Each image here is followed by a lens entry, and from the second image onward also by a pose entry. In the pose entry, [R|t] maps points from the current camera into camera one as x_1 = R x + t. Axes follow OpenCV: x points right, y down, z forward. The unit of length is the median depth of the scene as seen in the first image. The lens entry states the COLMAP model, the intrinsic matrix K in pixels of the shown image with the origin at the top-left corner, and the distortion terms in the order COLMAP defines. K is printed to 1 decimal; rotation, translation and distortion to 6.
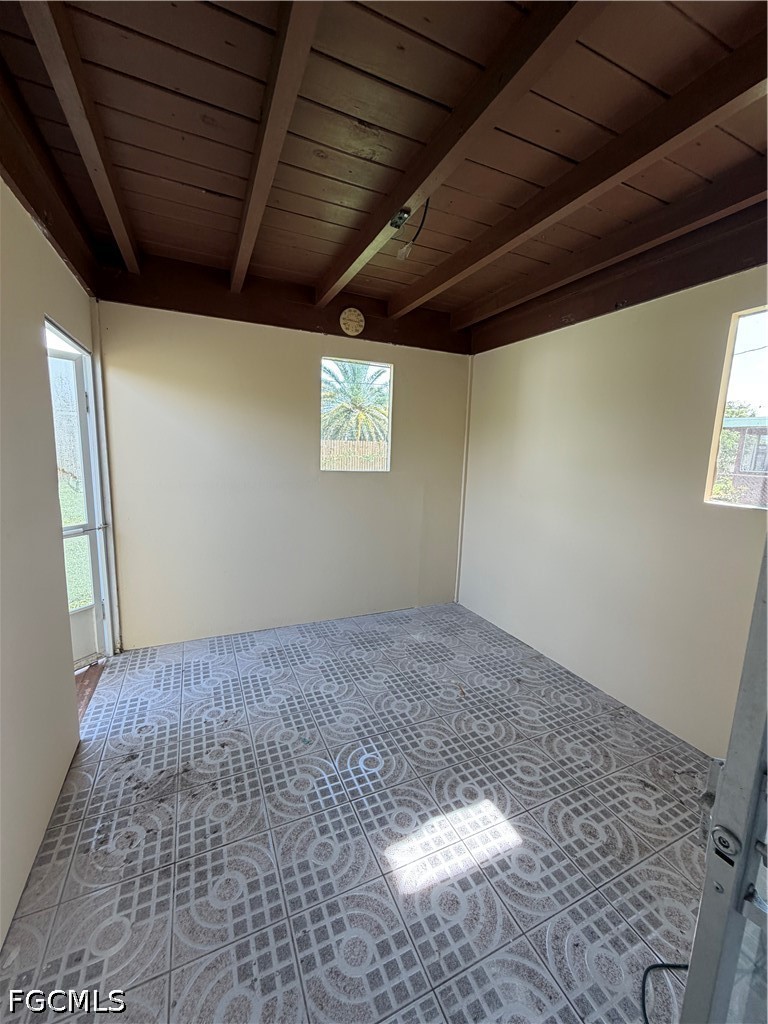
lens RADIAL K [[411.2, 0, 388.4], [0, 411.2, 510.9], [0, 0, 1]] dist [0.000998, 0.000550]
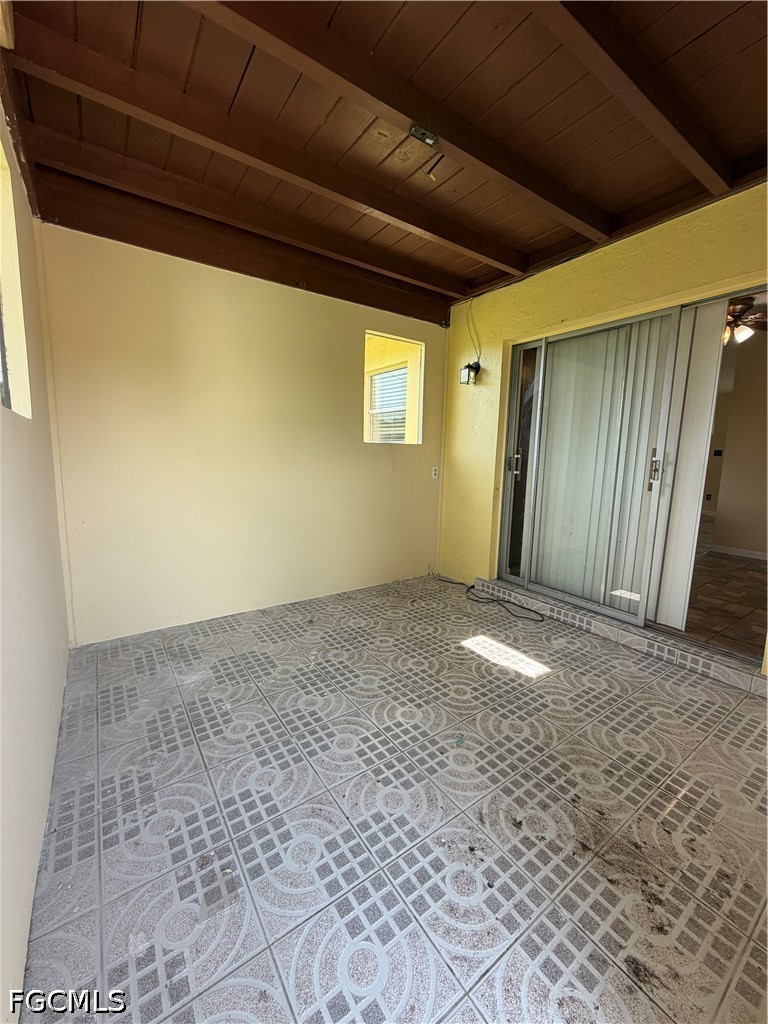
lens RADIAL K [[411.2, 0, 381.1], [0, 411.2, 507.5], [0, 0, 1]] dist [0.000998, 0.000550]
pose [[-0.172439, -0.167400, 0.970692, -0.966579], [0.121990, 0.974238, 0.189683, -0.073845], [-0.977437, 0.151123, -0.147575, 1.303551]]
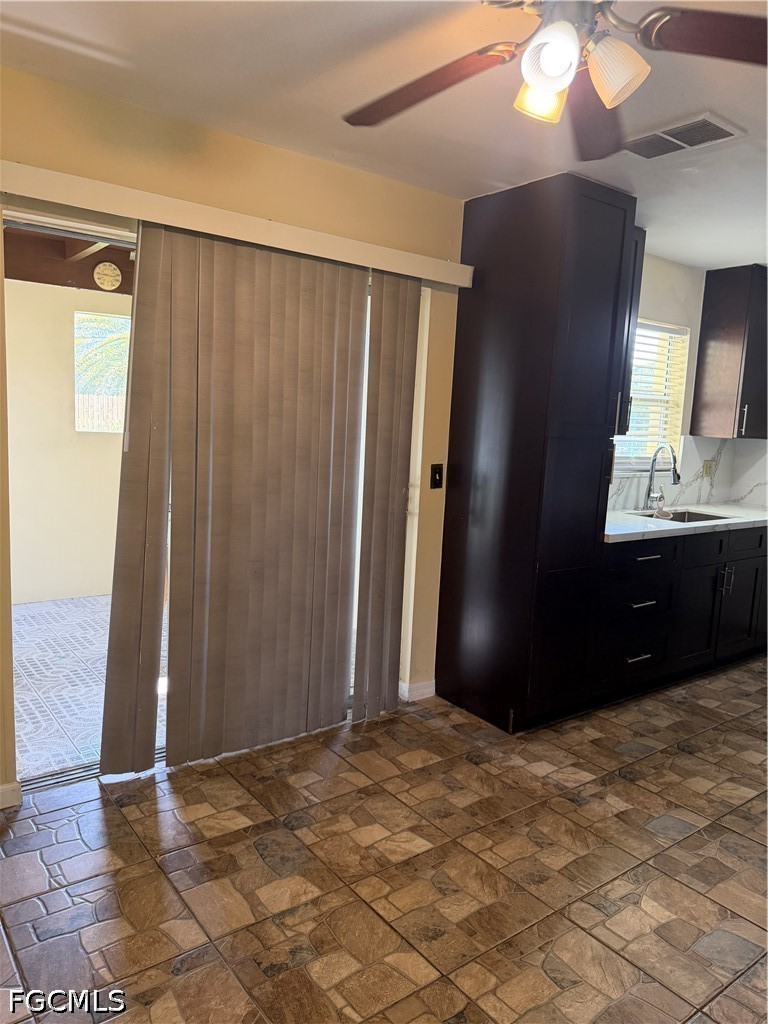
lens RADIAL K [[722.5, 0, 384.3], [0, 722.5, 514.3], [0, 0, 1]] dist [-0.005696, -0.020688]
pose [[0.976326, -0.020034, 0.215372, 0.281339], [0.022970, 0.999674, -0.011141, 0.217121], [-0.215079, 0.015824, 0.976468, -1.287845]]
